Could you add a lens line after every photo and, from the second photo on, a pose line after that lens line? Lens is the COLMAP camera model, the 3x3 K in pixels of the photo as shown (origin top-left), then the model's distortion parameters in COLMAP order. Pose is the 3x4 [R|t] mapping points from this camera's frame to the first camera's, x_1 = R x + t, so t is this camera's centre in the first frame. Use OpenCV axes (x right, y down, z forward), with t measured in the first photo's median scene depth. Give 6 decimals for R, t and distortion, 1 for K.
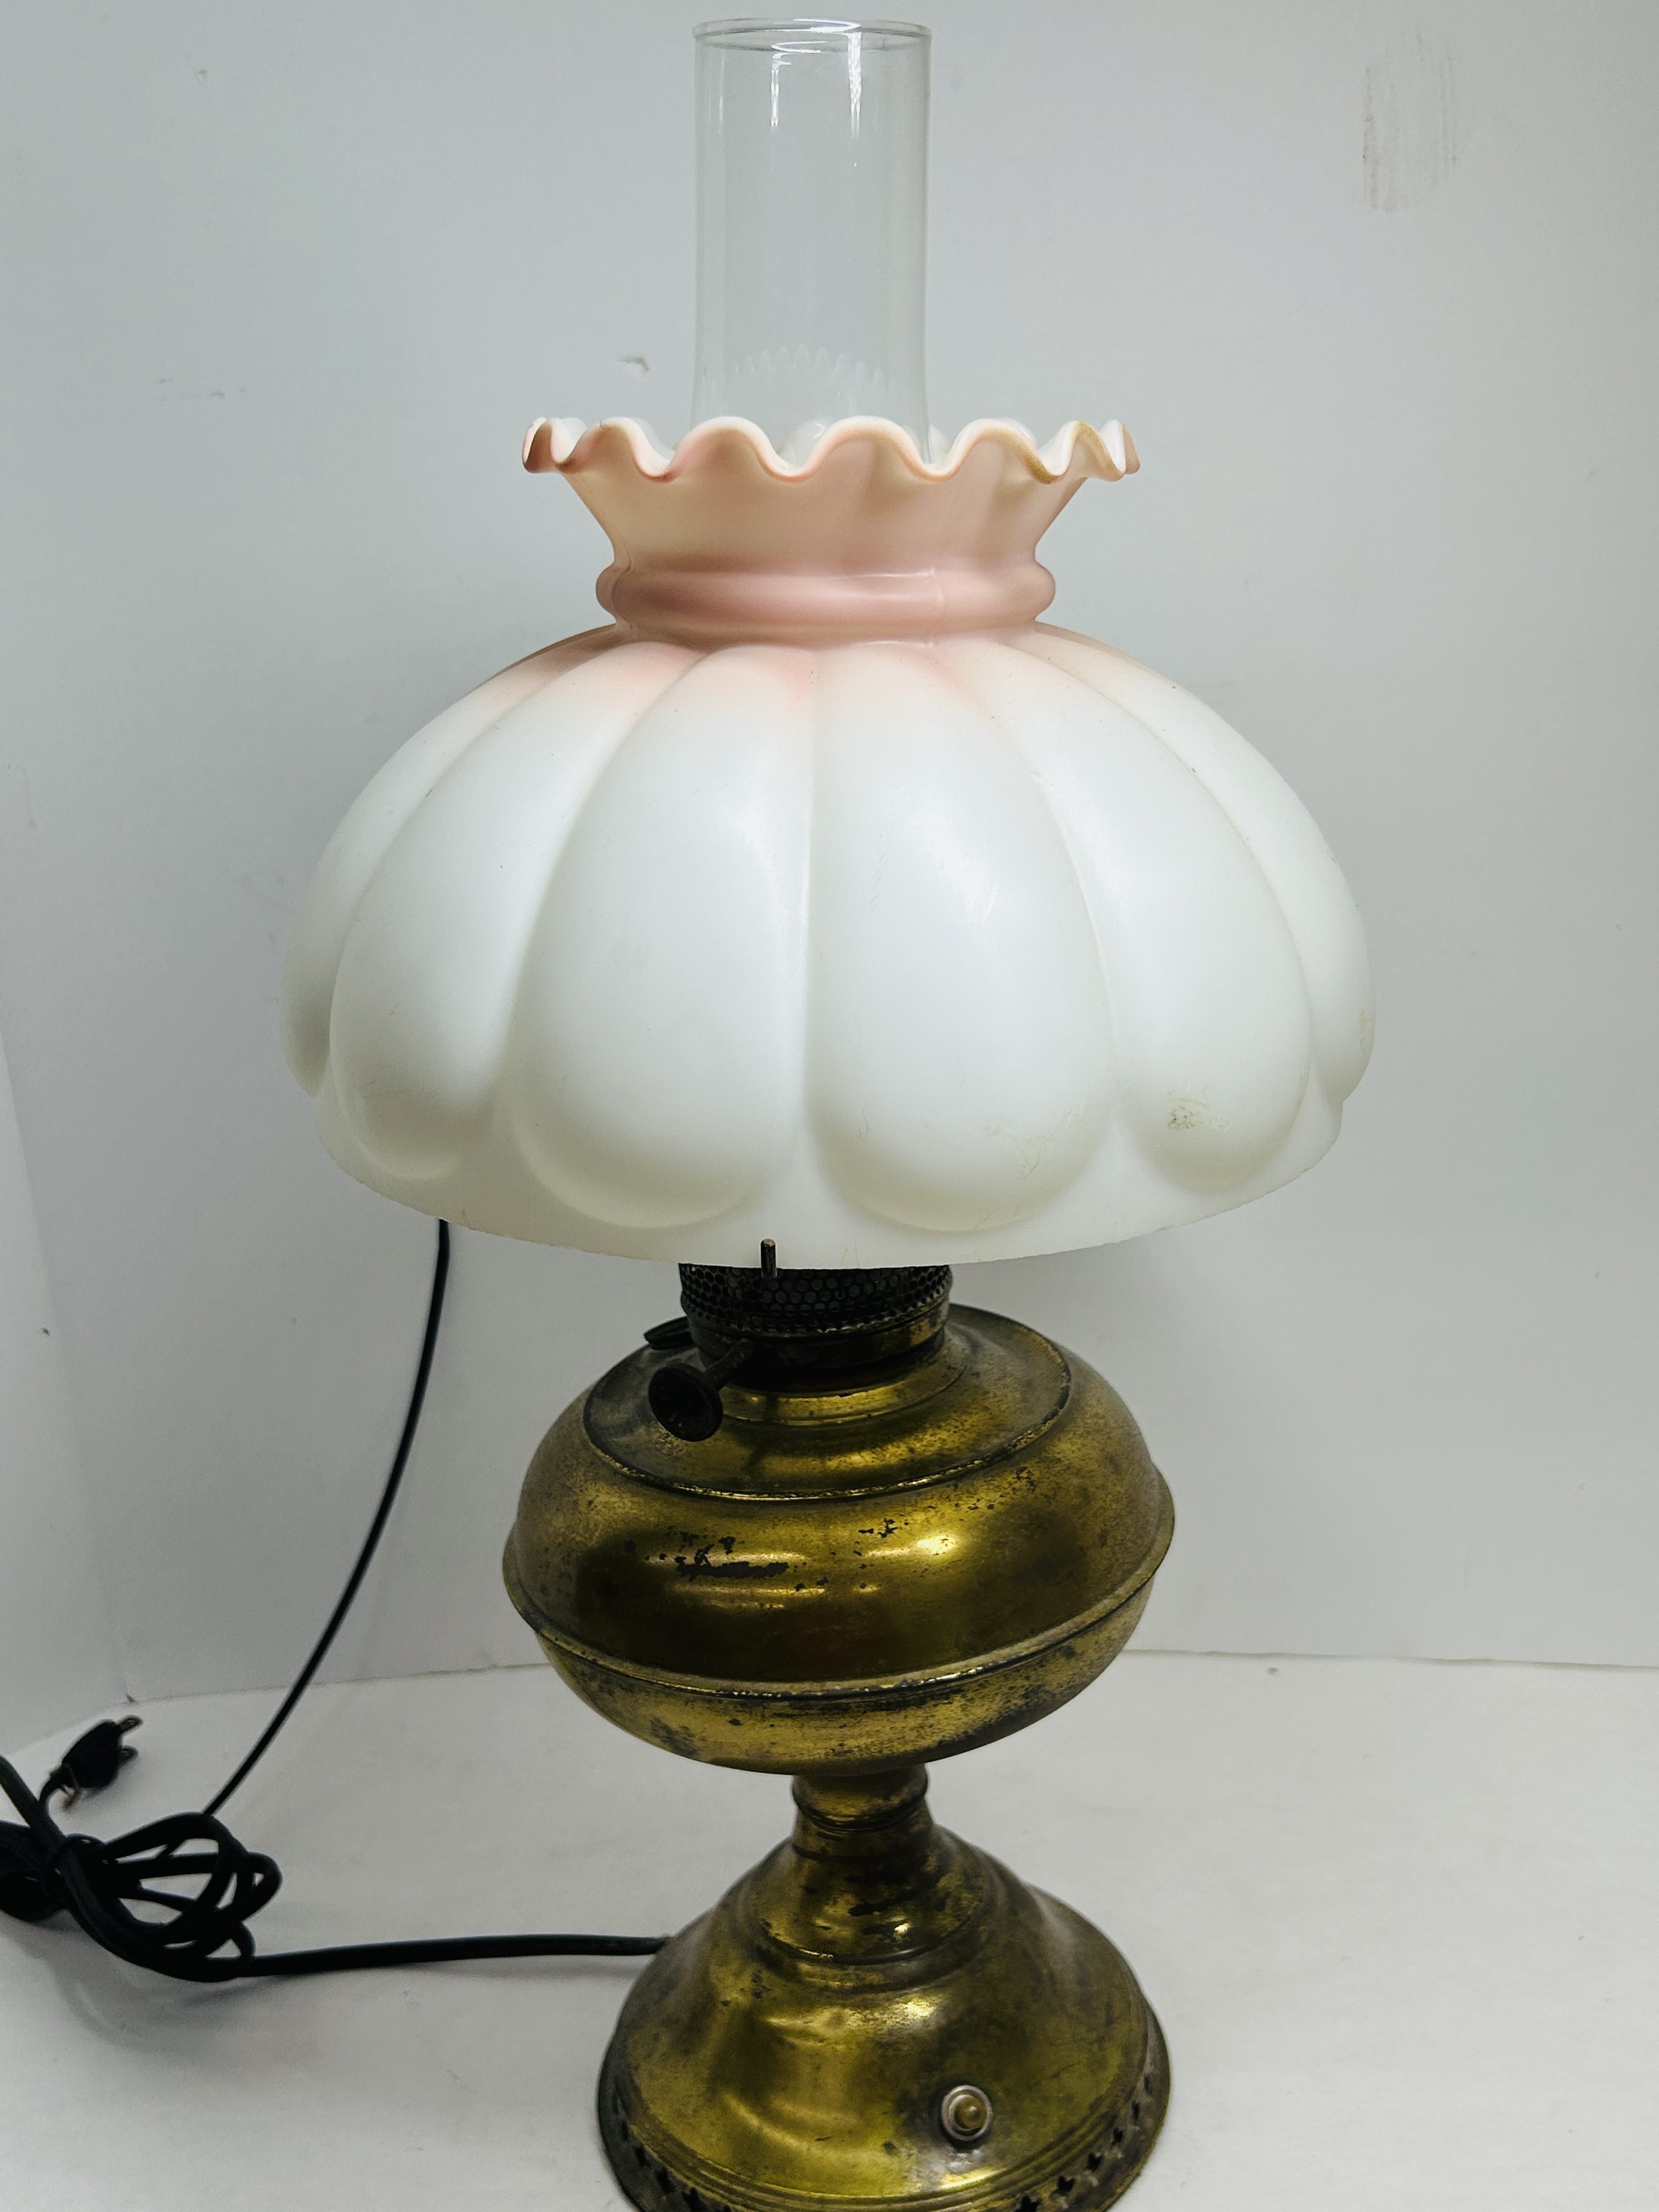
lens RADIAL K [[2187.2, 0, 829.5], [0, 2187.2, 1106.0], [0, 0, 1]] dist [-0.001801, -0.025156]
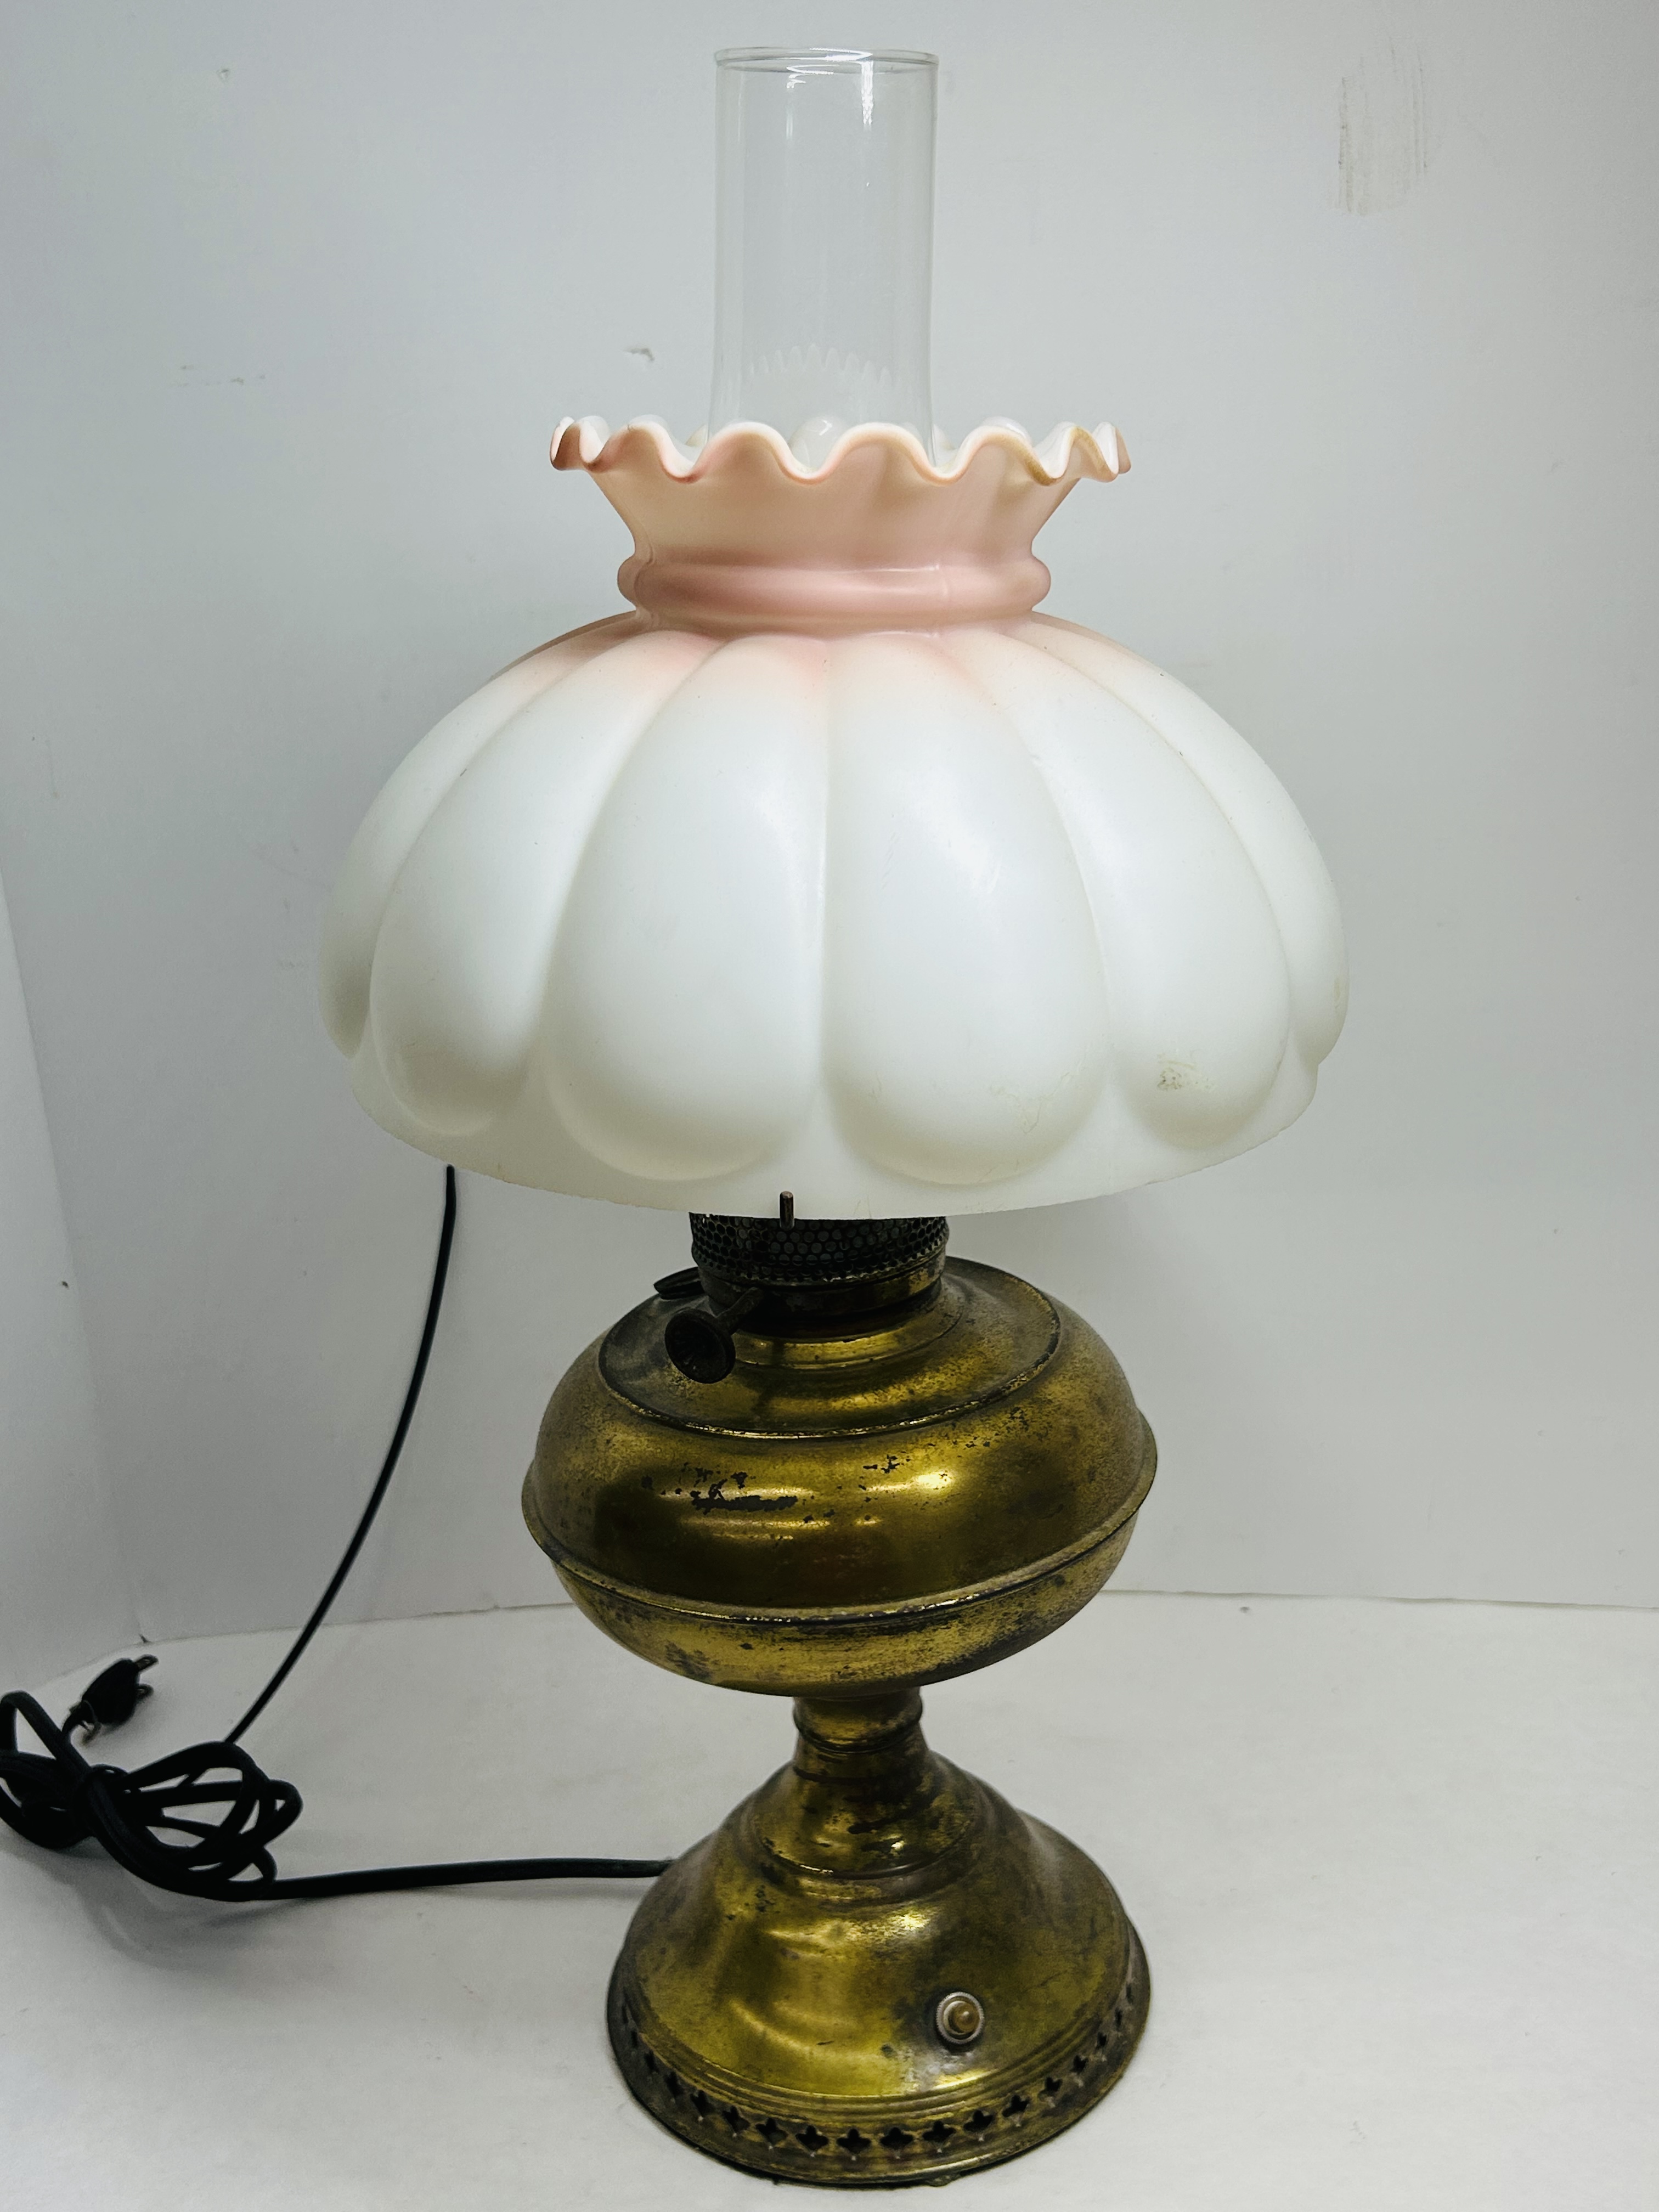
lens RADIAL K [[2170.1, 0, 827.4], [0, 2170.1, 1088.7], [0, 0, 1]] dist [0.001920, -0.009718]
pose [[0.999916, 0.002100, 0.012769, -0.016662], [-0.002216, 0.999957, 0.009024, 0.000634], [-0.012749, -0.009051, 0.999878, -0.050931]]
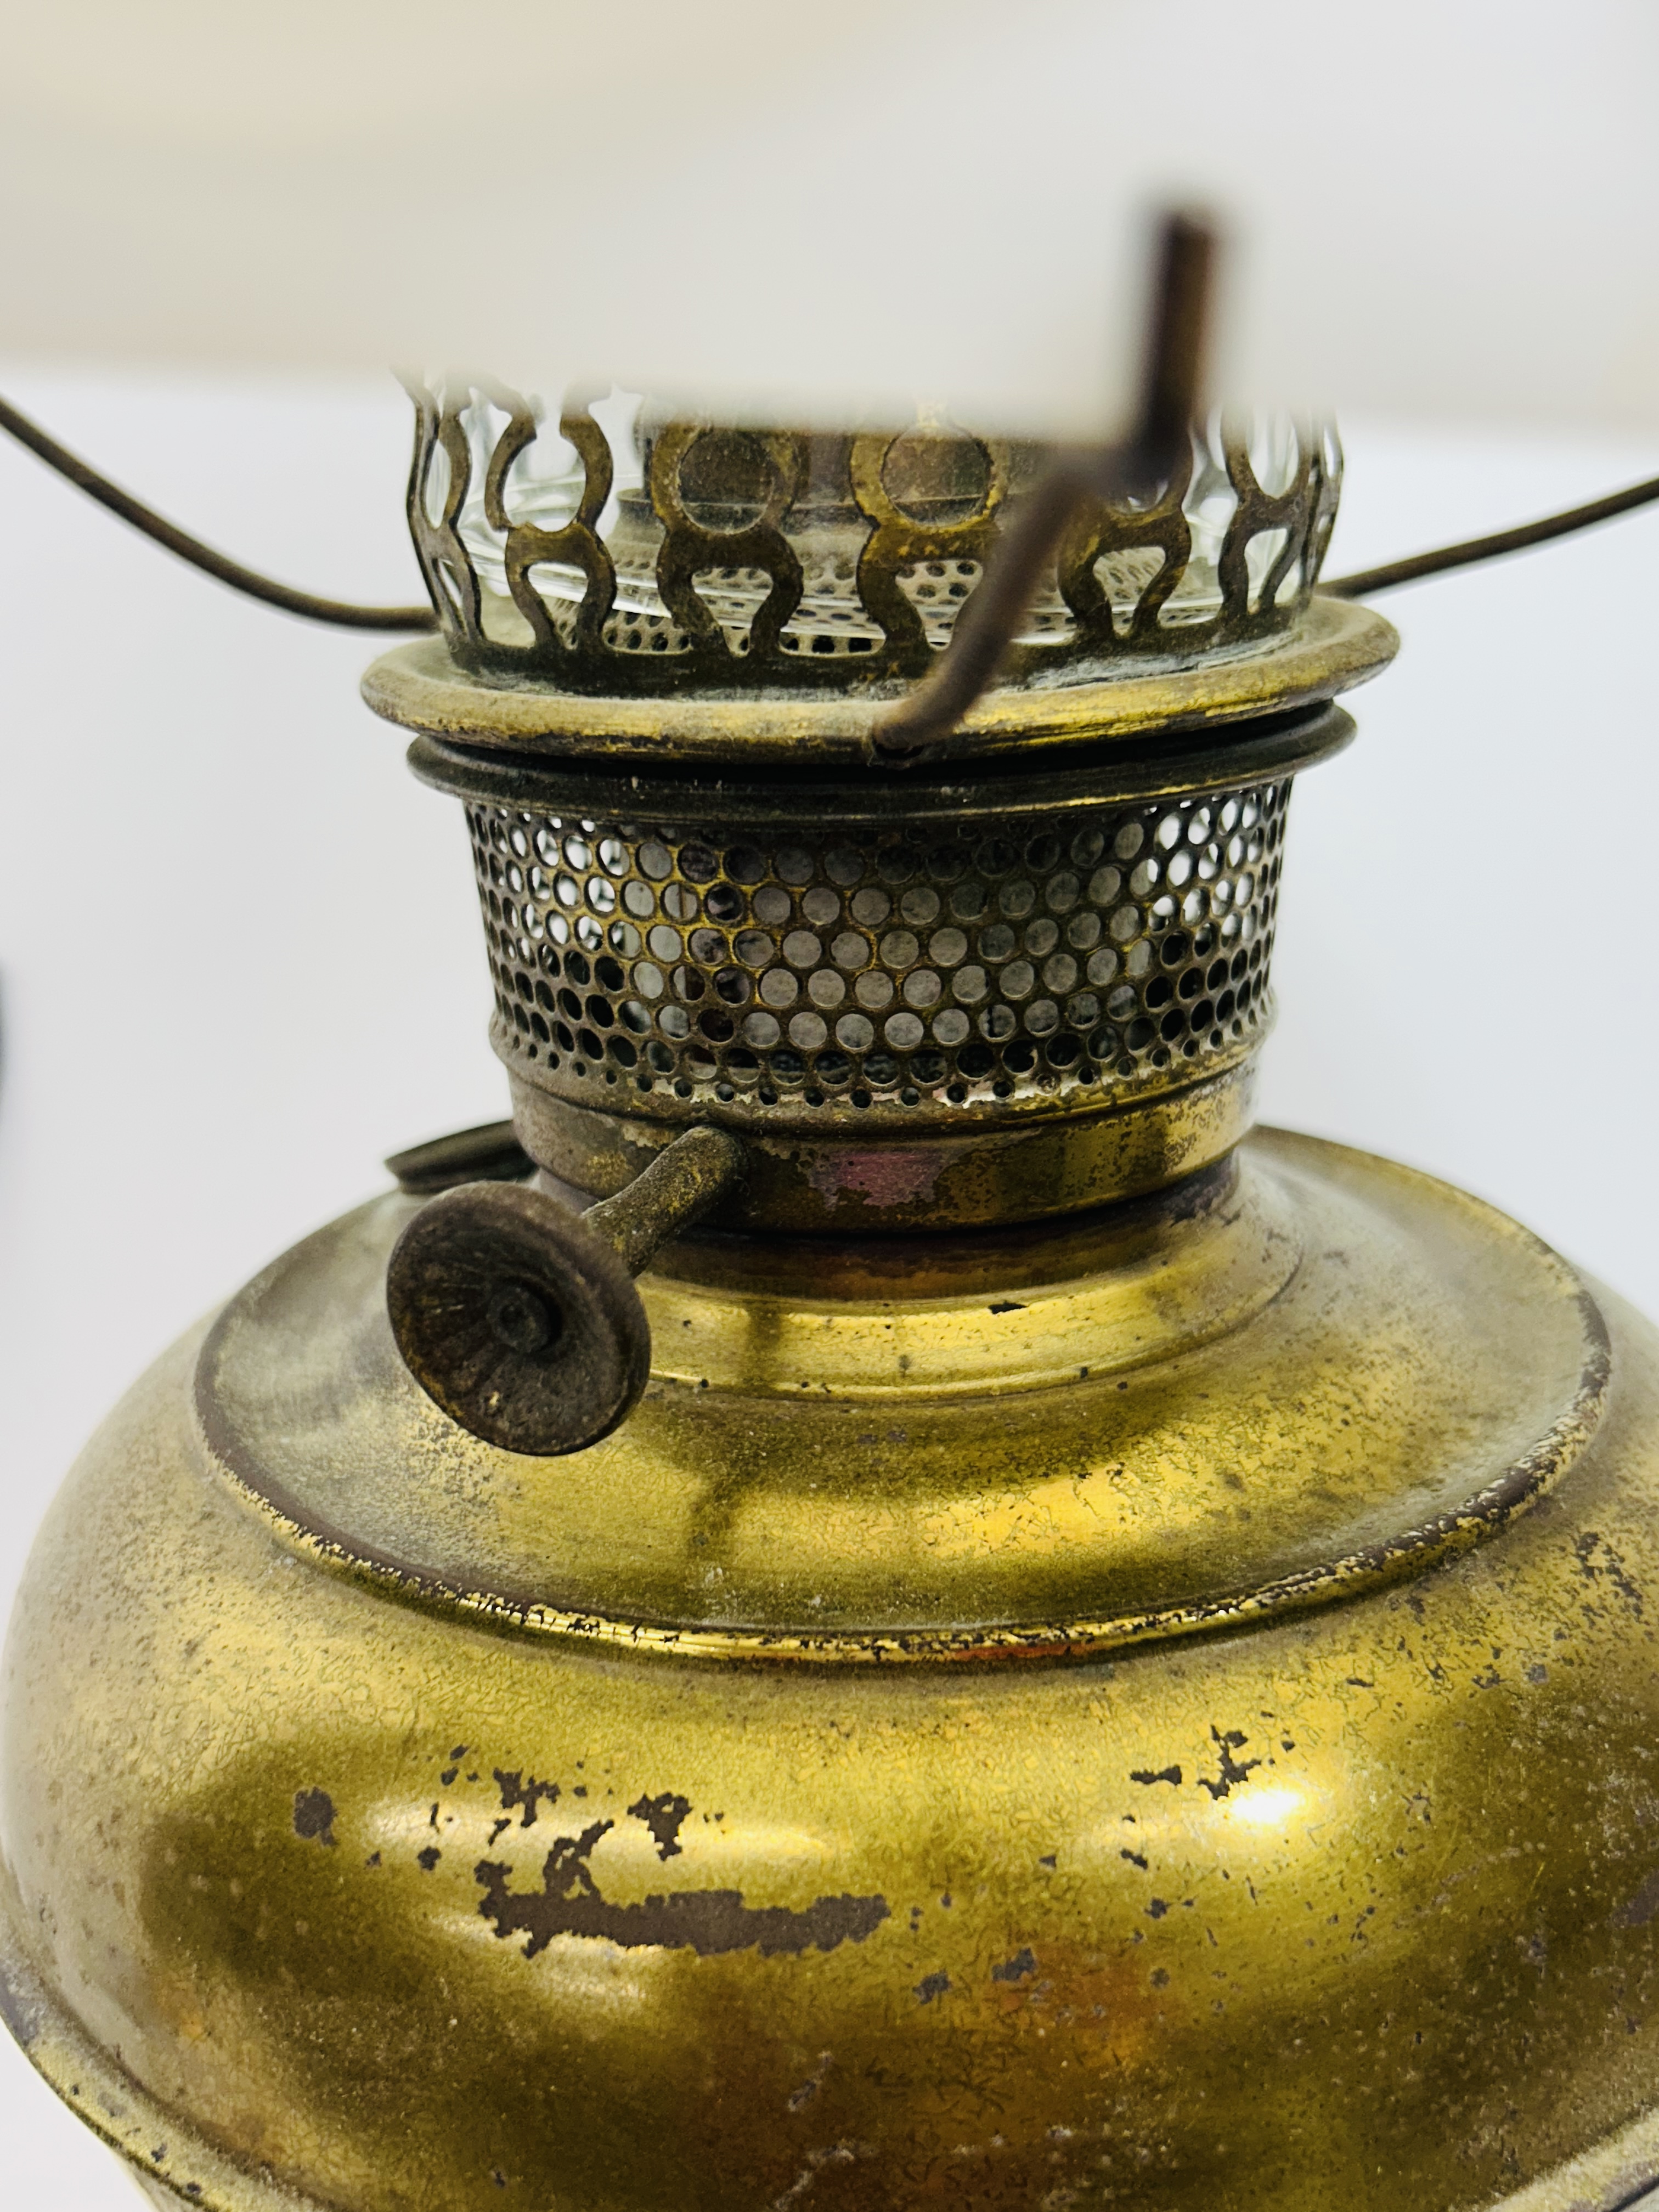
lens RADIAL K [[2187.2, 0, 829.5], [0, 2187.2, 1106.0], [0, 0, 1]] dist [-0.001801, -0.025156]
pose [[0.993161, 0.018156, 0.115331, -0.055867], [-0.020025, 0.999686, 0.015066, 0.096685], [-0.115021, -0.017272, 0.993213, 0.673117]]
